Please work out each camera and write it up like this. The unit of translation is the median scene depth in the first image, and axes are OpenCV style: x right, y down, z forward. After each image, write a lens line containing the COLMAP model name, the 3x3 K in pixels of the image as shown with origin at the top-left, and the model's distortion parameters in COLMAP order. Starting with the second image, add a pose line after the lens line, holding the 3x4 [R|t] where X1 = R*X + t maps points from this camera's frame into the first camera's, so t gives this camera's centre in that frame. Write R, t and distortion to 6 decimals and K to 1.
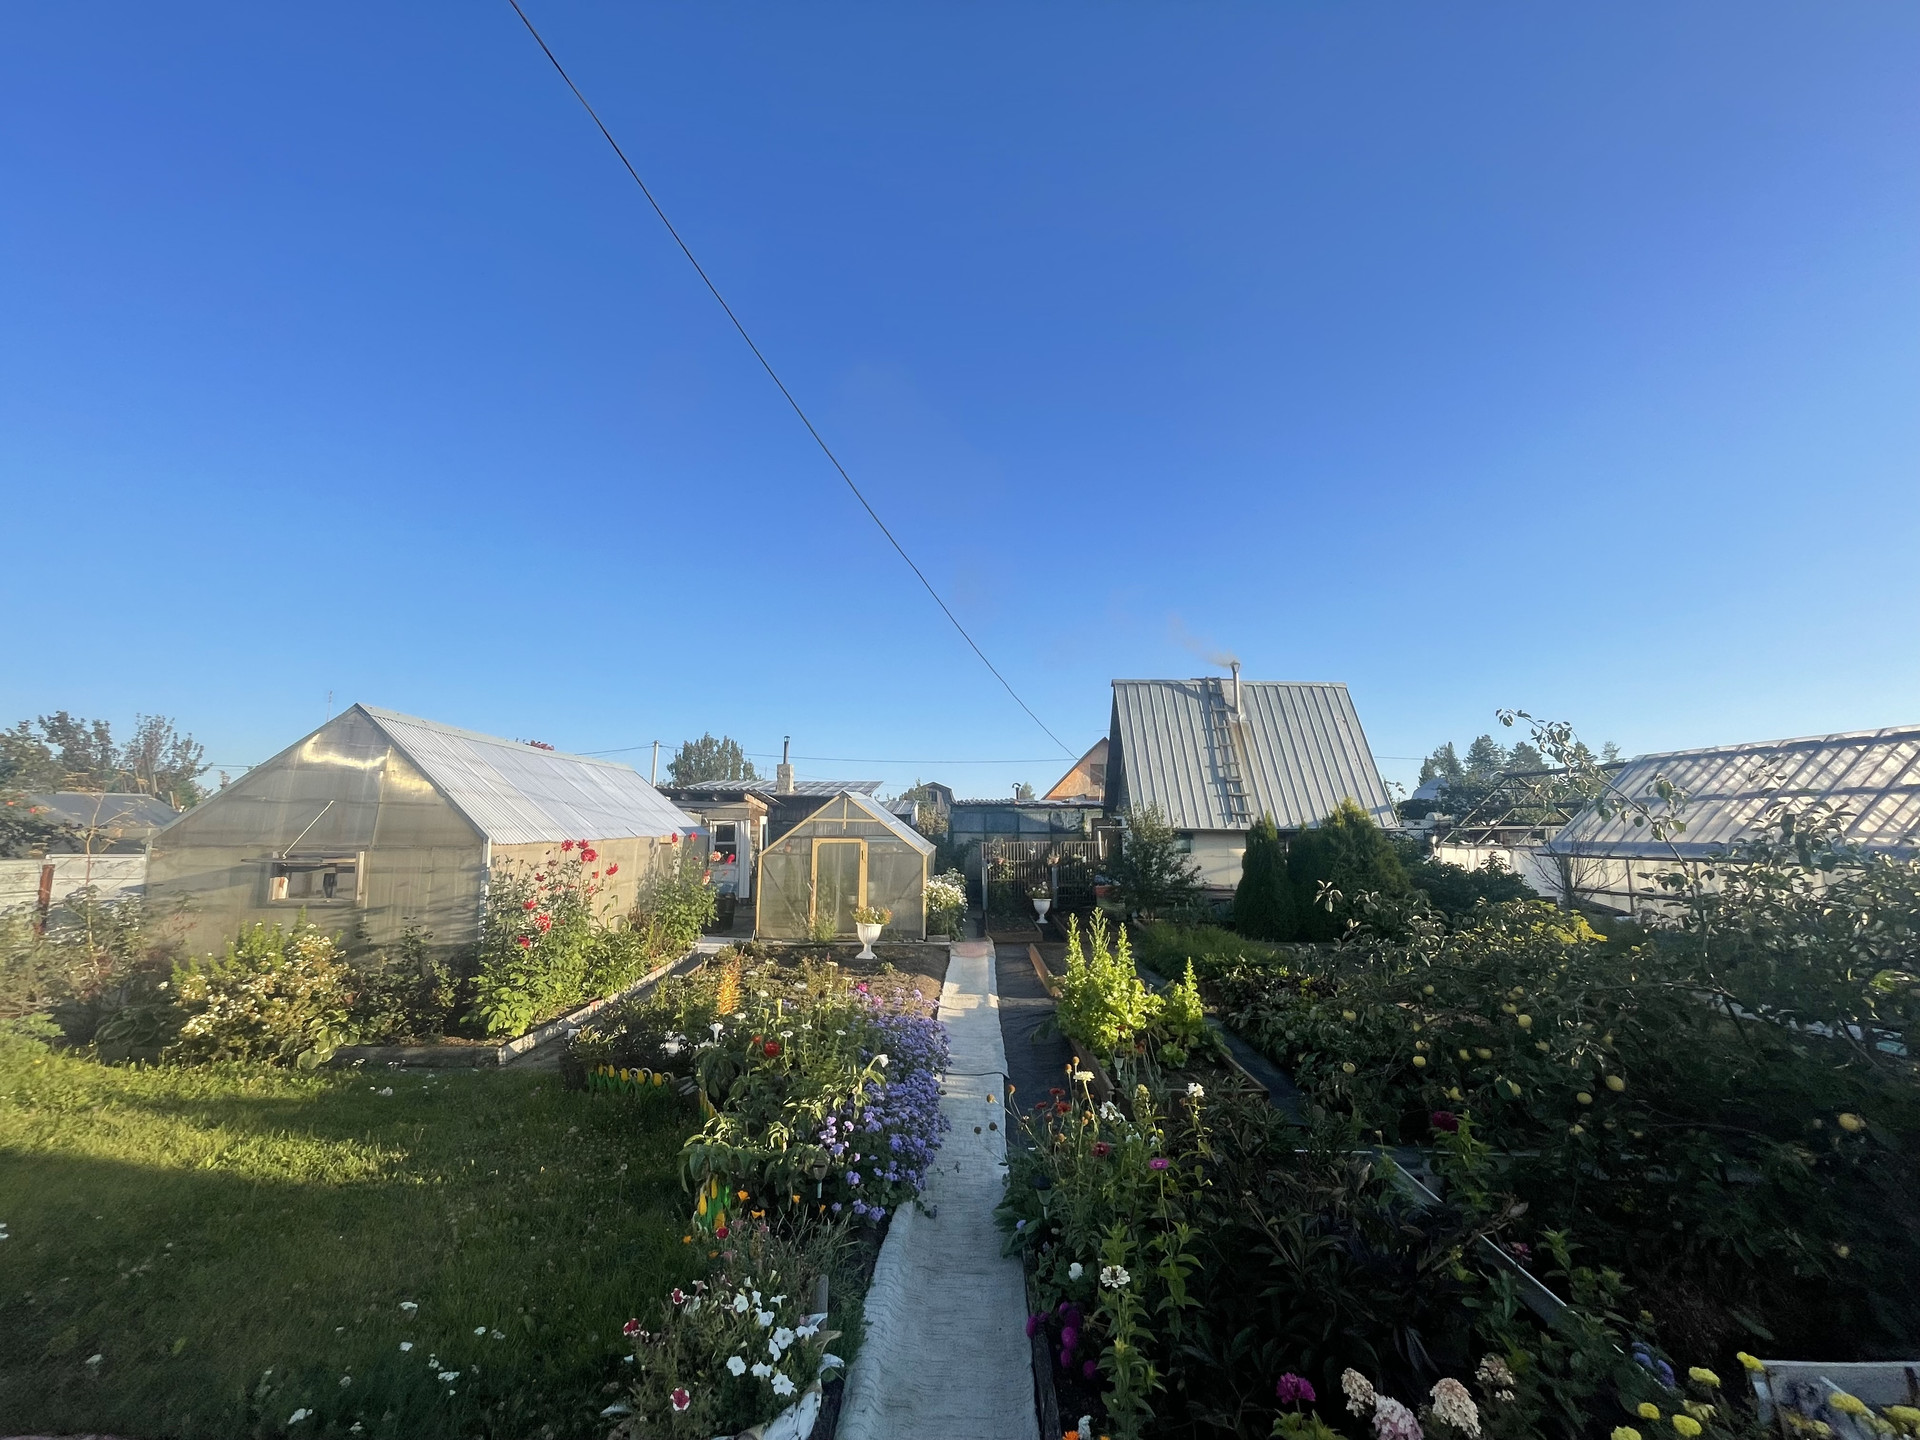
lens RADIAL K [[760.2, 0, 1013.9], [0, 760.2, 760.1], [0, 0, 1]] dist [-0.003179, -0.000275]
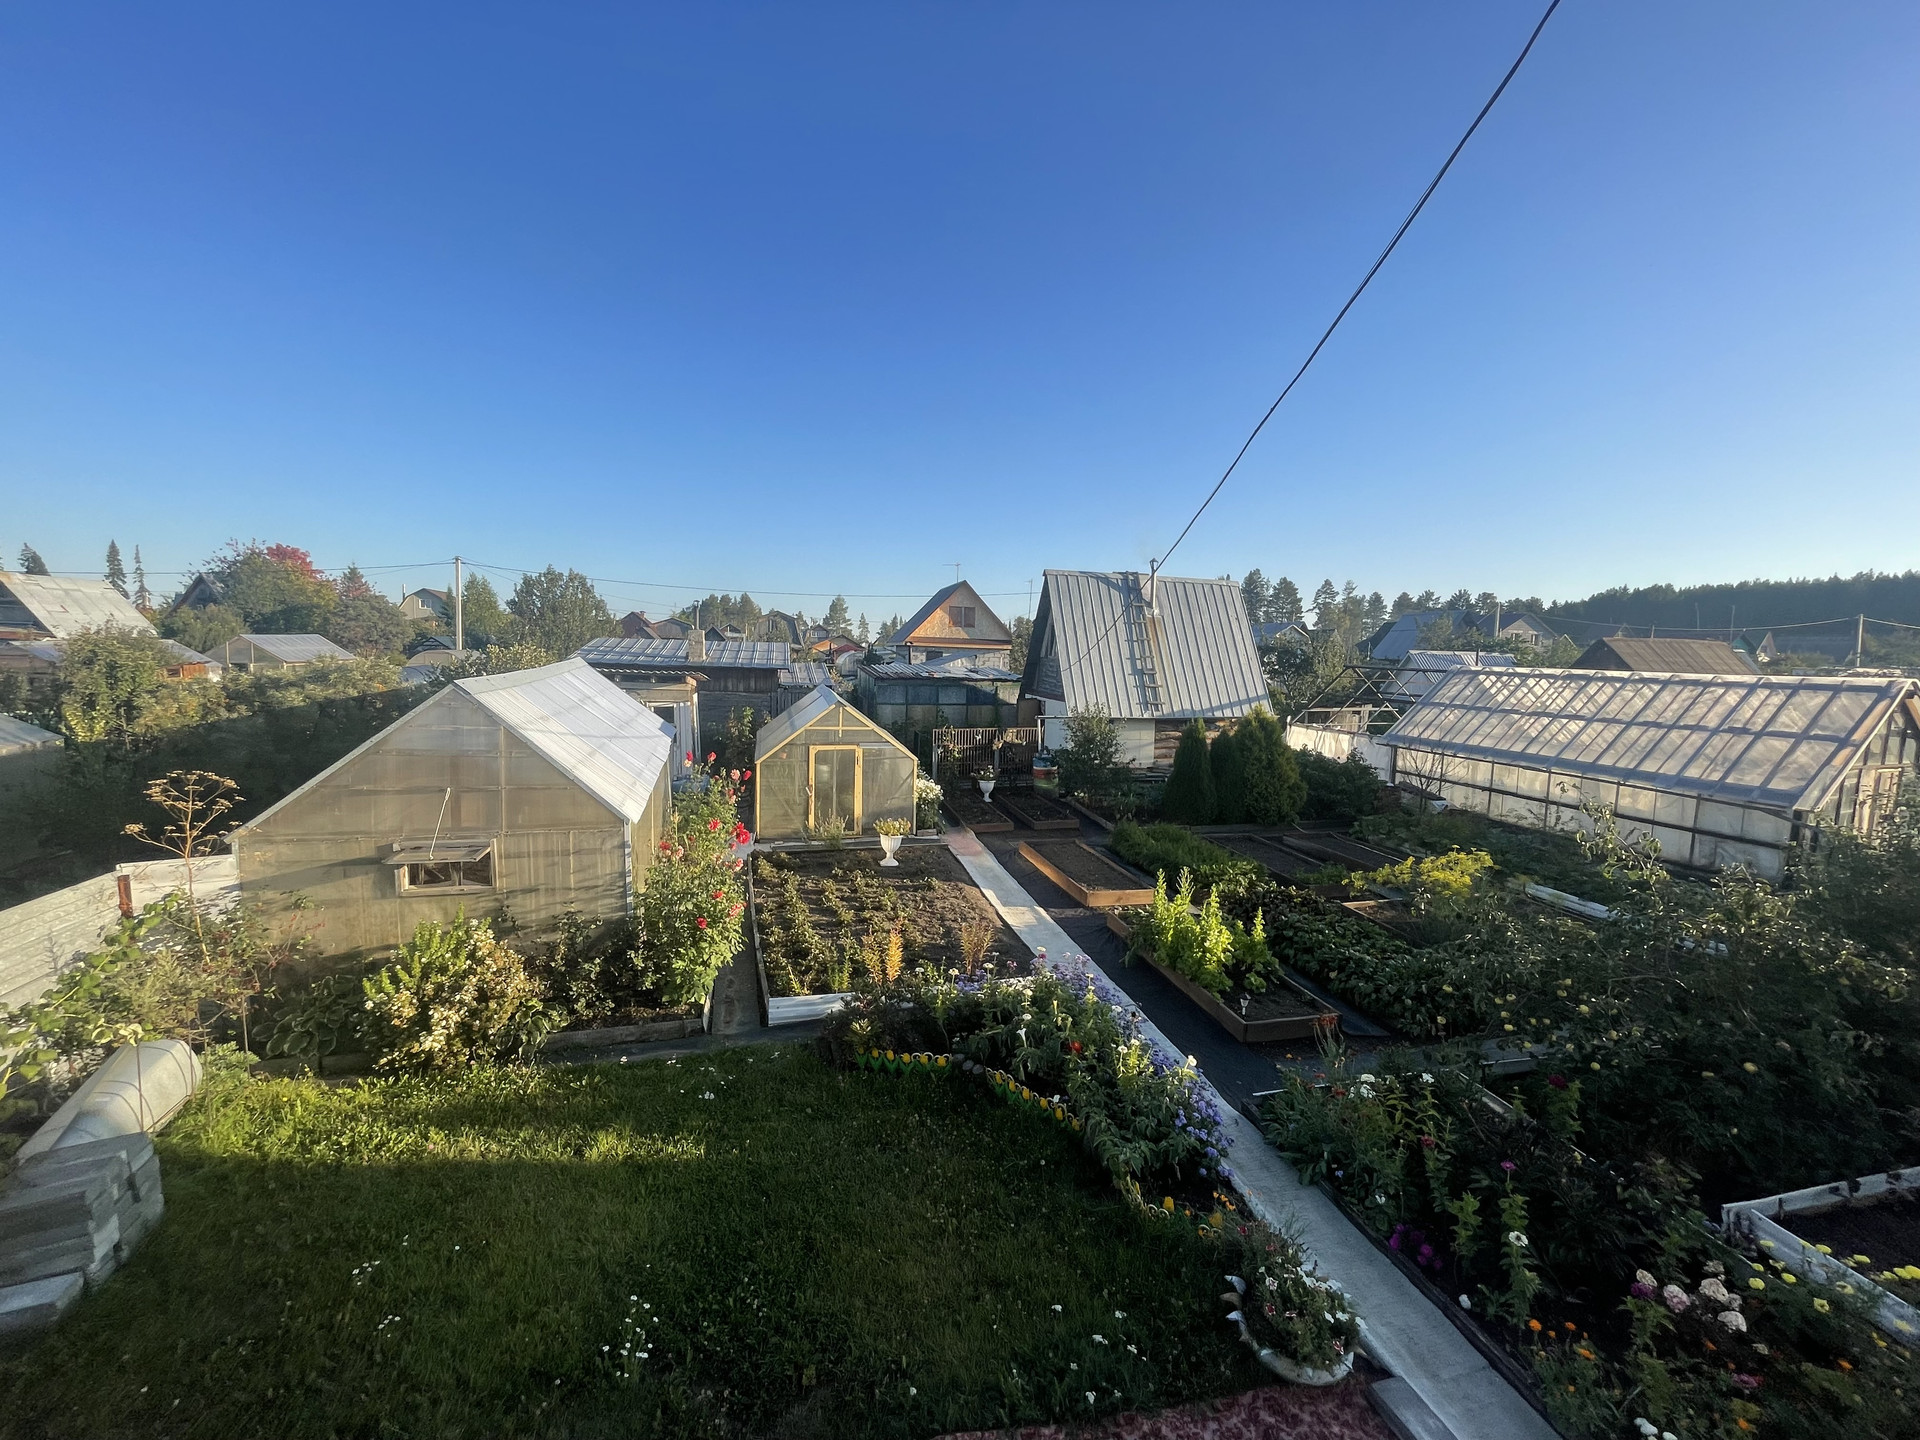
lens RADIAL K [[760.2, 0, 956.2], [0, 760.2, 731.8], [0, 0, 1]] dist [-0.003179, -0.000275]
pose [[0.969711, -0.007112, 0.244150, -0.303056], [-0.053119, 0.969511, 0.239222, -0.162748], [-0.238407, -0.244946, 0.939768, -0.017357]]
